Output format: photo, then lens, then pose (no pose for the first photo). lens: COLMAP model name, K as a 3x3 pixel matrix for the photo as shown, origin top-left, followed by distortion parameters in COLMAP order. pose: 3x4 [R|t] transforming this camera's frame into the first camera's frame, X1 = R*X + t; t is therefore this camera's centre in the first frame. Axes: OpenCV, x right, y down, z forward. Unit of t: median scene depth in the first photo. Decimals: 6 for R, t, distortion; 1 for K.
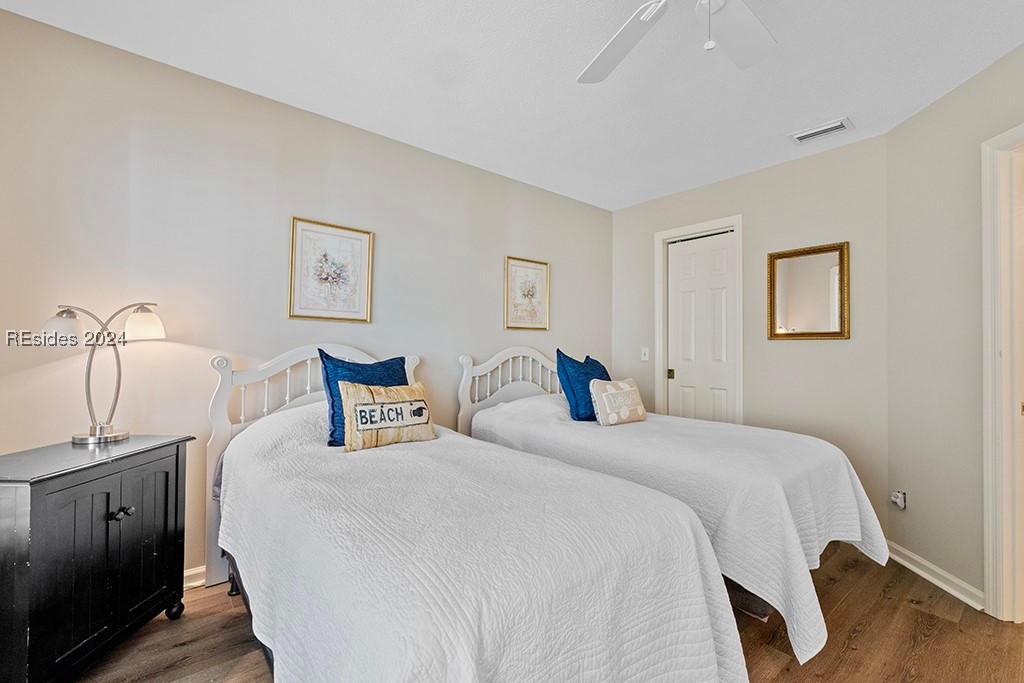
lens RADIAL K [[434.6, 0, 506.5], [0, 434.6, 344.3], [0, 0, 1]] dist [0.000344, 0.000055]
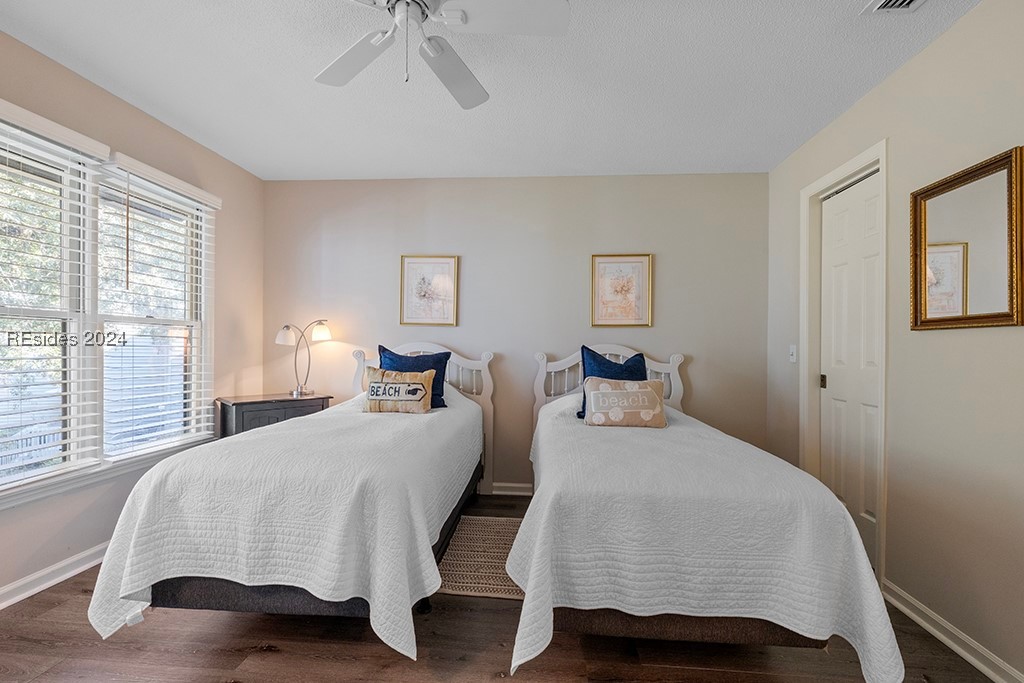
lens RADIAL K [[434.6, 0, 506.5], [0, 434.6, 344.3], [0, 0, 1]] dist [0.000344, 0.000055]
pose [[0.725836, -0.005908, -0.687842, 0.732839], [0.003305, 0.999982, -0.005101, 0.013120], [0.687860, 0.001430, 0.725842, 0.172952]]
